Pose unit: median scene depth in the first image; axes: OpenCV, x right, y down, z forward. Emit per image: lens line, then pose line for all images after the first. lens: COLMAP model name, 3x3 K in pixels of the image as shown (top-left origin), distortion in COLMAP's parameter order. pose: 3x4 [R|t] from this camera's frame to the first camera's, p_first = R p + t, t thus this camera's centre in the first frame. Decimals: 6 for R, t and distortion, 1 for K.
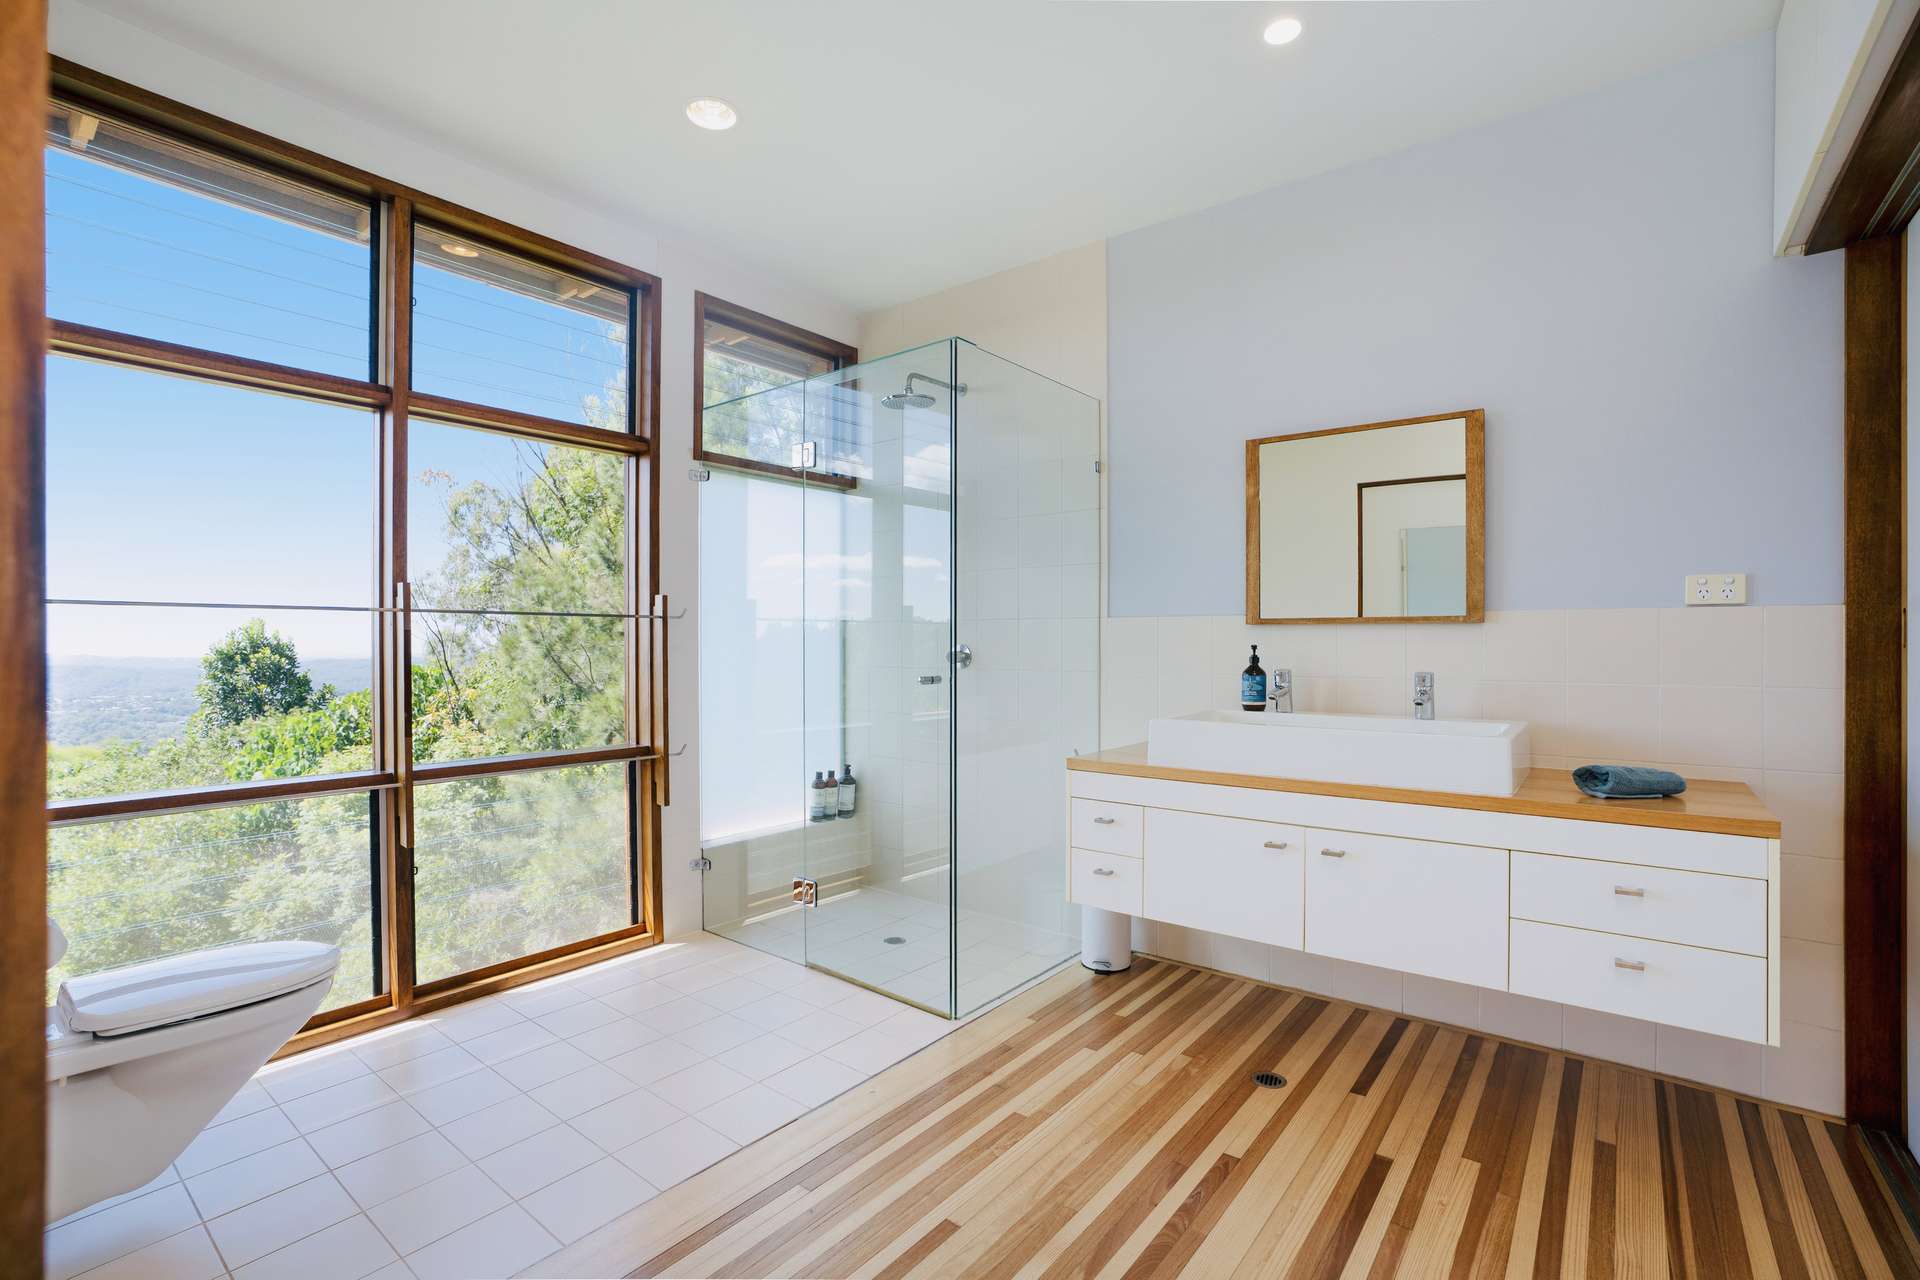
lens RADIAL K [[876.3, 0, 954.6], [0, 876.3, 649.2], [0, 0, 1]] dist [-0.068099, 0.025557]
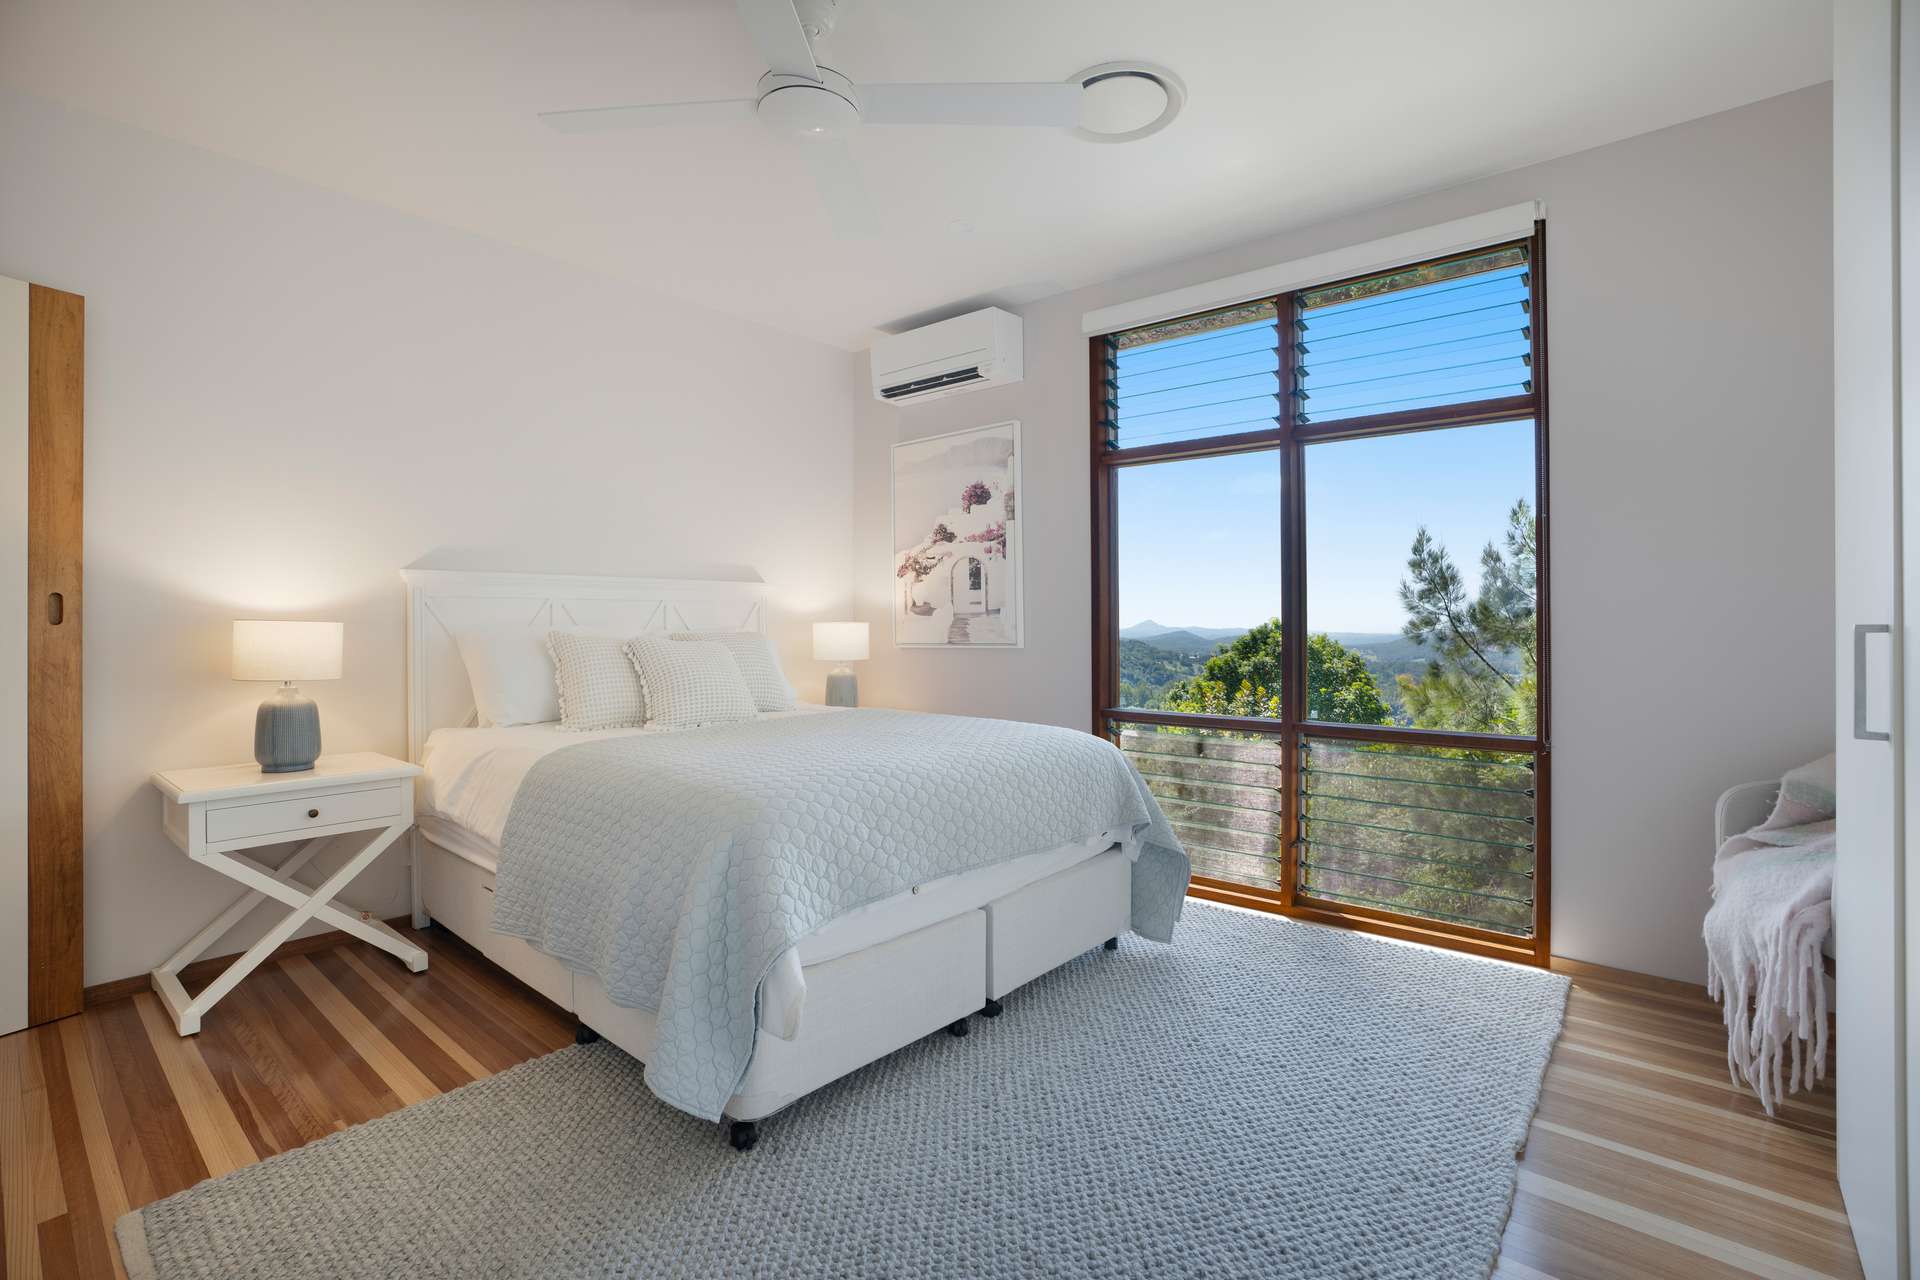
lens RADIAL K [[876.3, 0, 954.6], [0, 876.3, 649.2], [0, 0, 1]] dist [-0.068099, 0.025557]
pose [[-0.066900, 0.023666, -0.997479, 0.692658], [-0.012674, 0.999618, 0.024567, 0.004027], [0.997679, 0.014286, -0.066574, 0.583016]]
